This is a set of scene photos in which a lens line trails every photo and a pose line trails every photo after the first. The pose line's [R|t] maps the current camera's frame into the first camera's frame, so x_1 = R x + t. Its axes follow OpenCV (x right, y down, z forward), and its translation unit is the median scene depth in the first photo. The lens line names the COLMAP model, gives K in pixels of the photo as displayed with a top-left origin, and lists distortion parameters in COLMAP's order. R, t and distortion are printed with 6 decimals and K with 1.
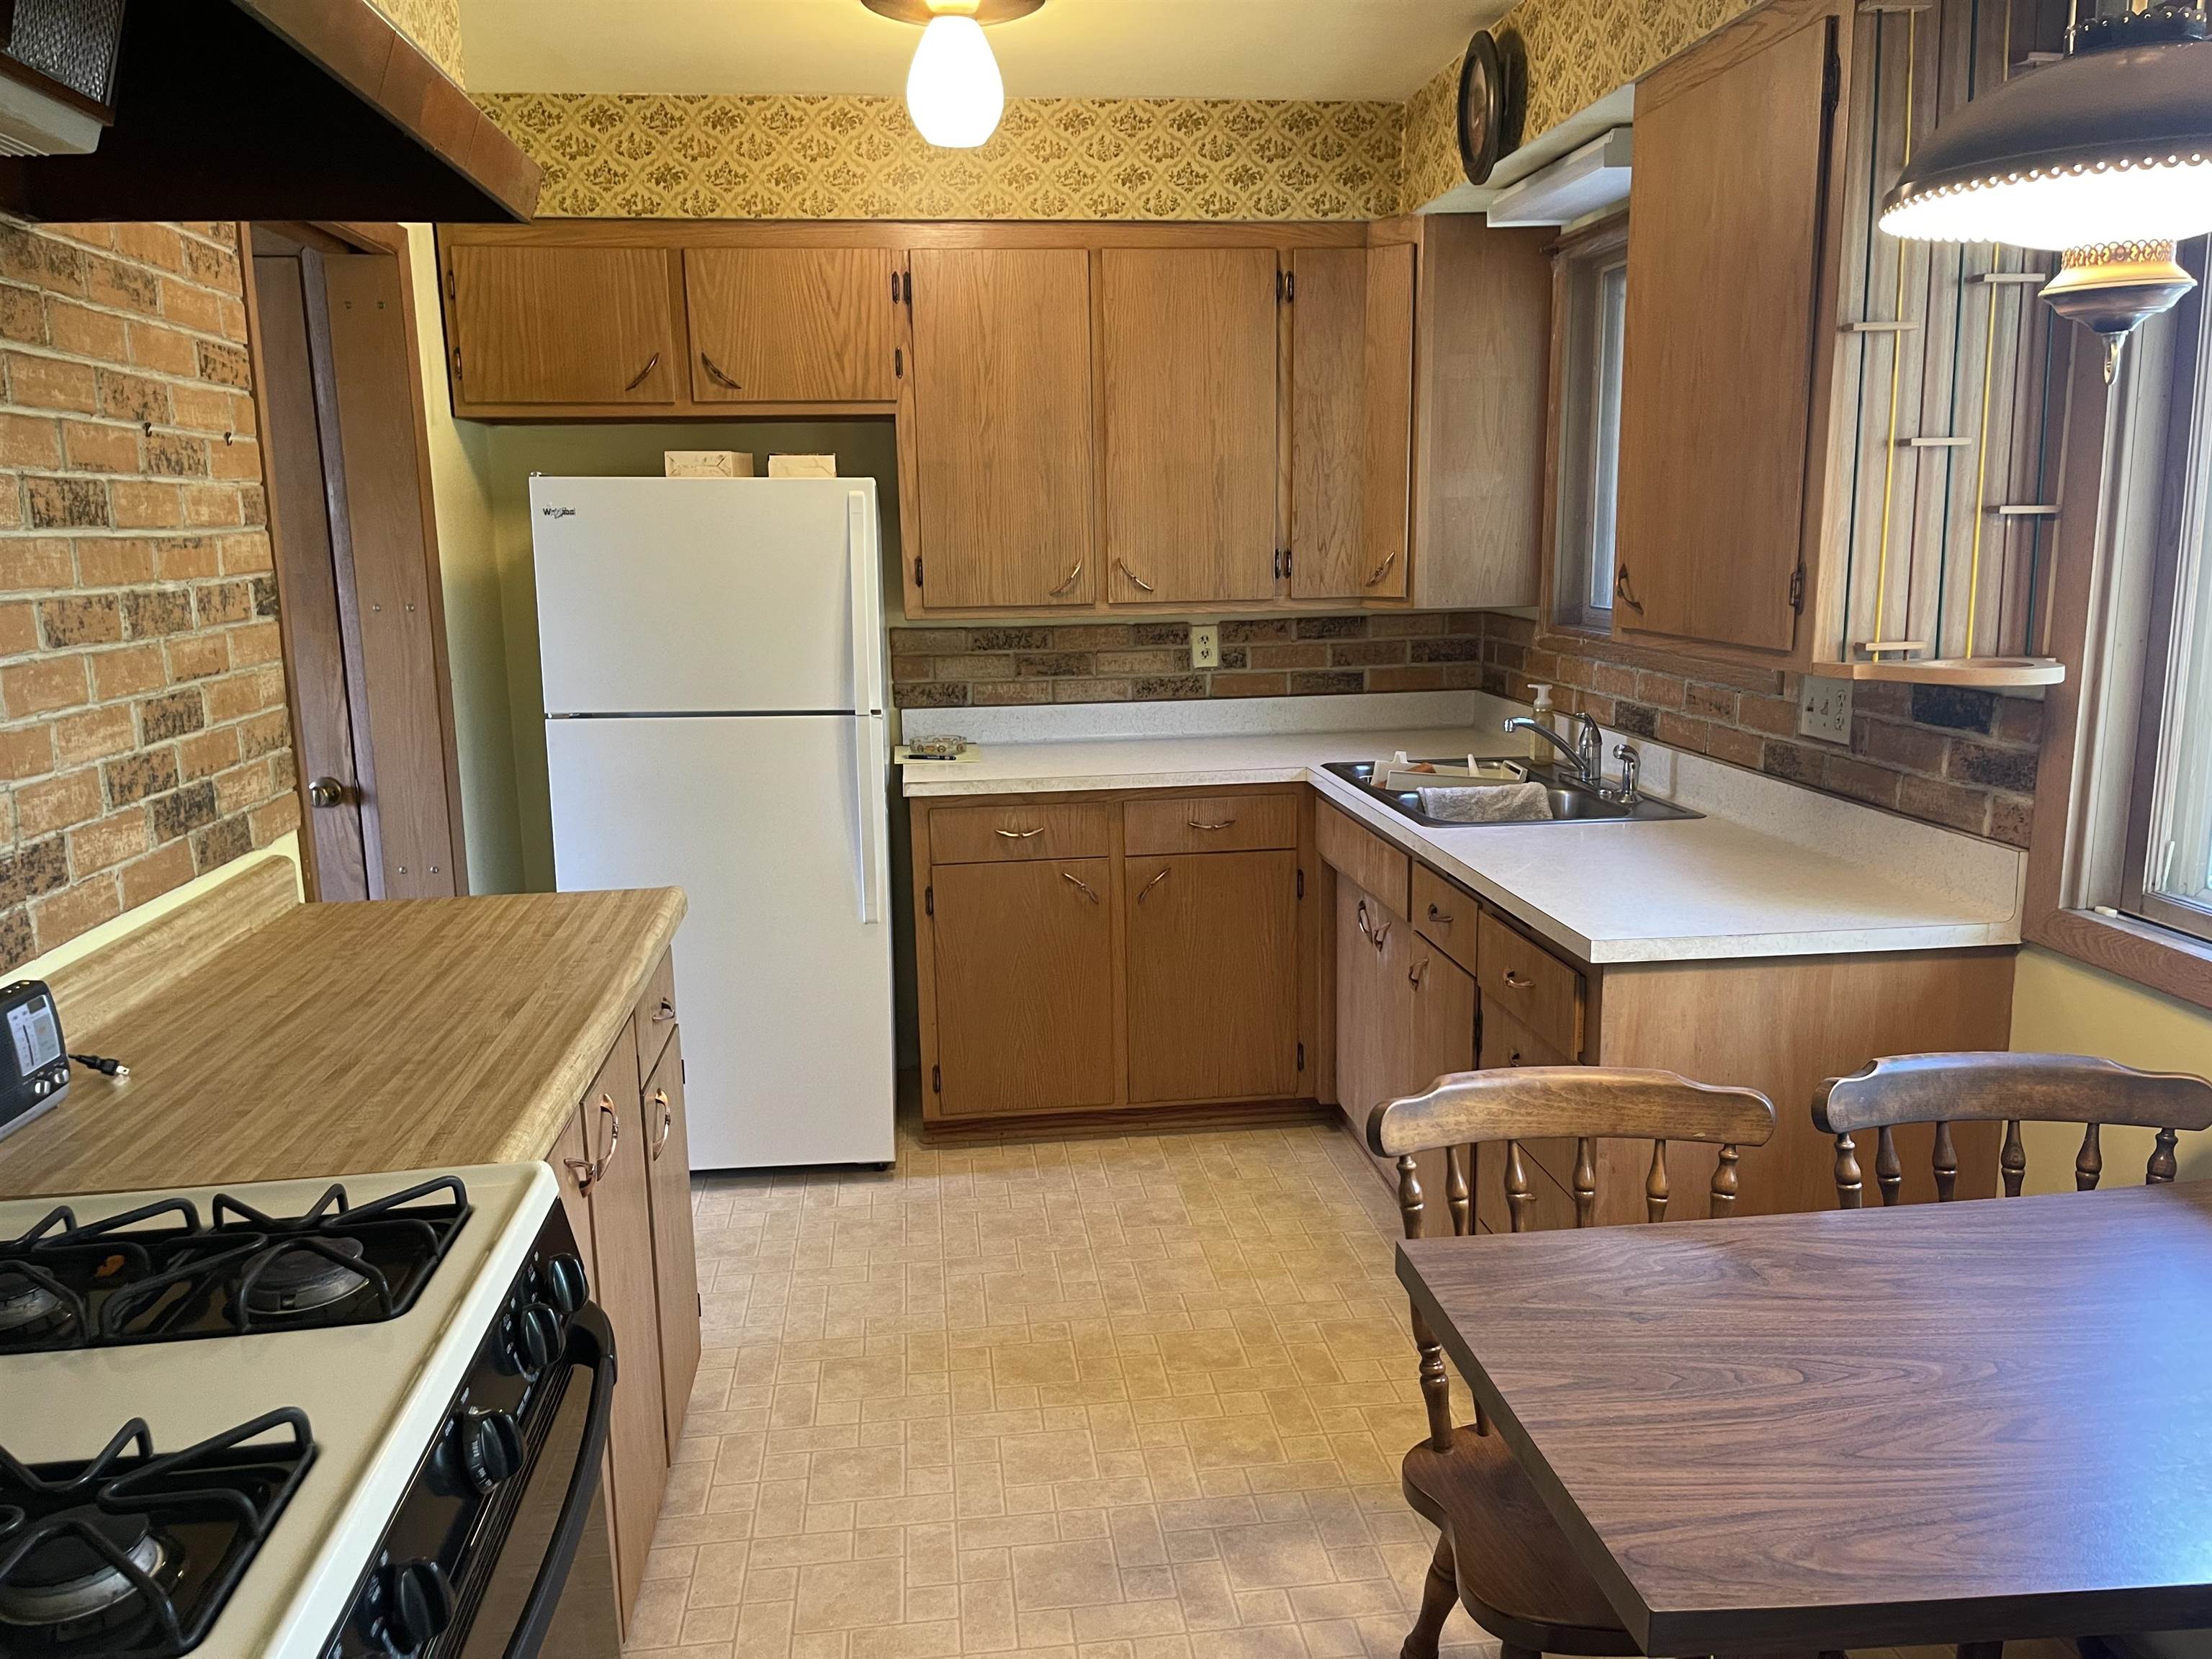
lens RADIAL K [[1660.8, 0, 1101.6], [0, 1660.8, 830.0], [0, 0, 1]] dist [-0.002013, -0.000461]
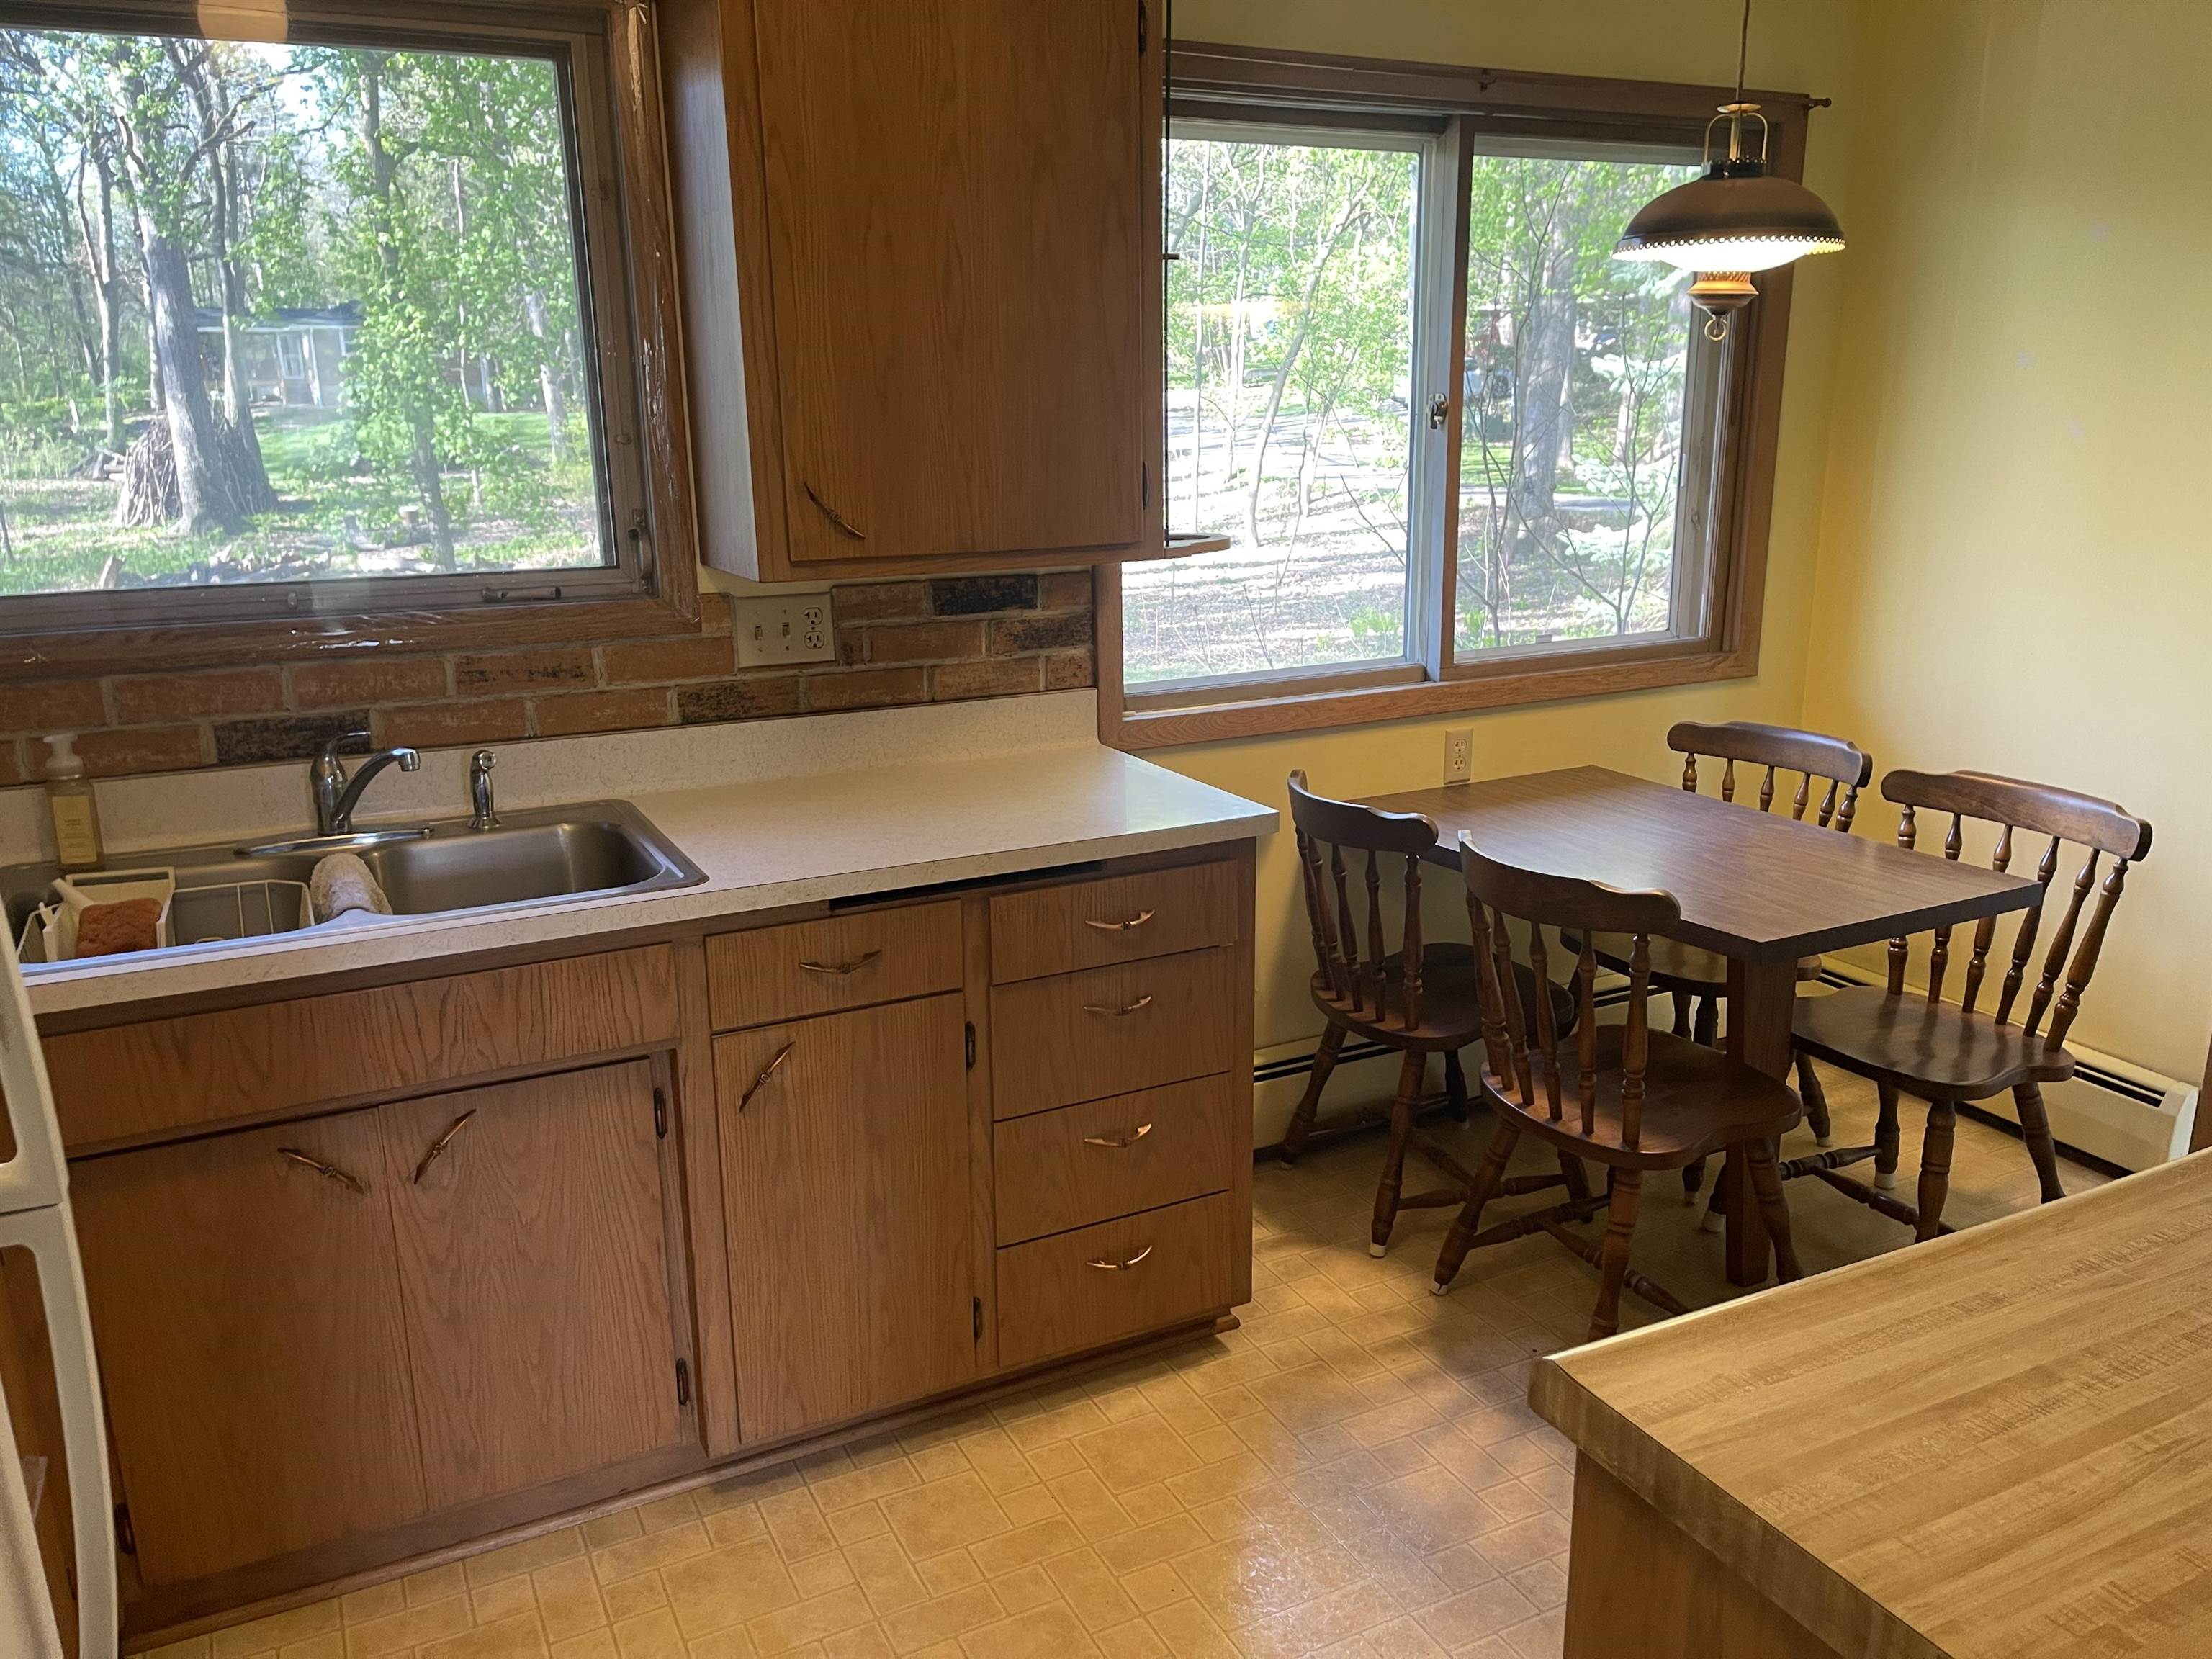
lens RADIAL K [[1660.8, 0, 1101.9], [0, 1660.8, 832.5], [0, 0, 1]] dist [-0.002013, -0.000461]
pose [[-0.336210, -0.199526, 0.920409, -0.571652], [0.194499, 0.941521, 0.275150, -0.205720], [-0.921484, 0.271527, -0.277741, 1.205891]]
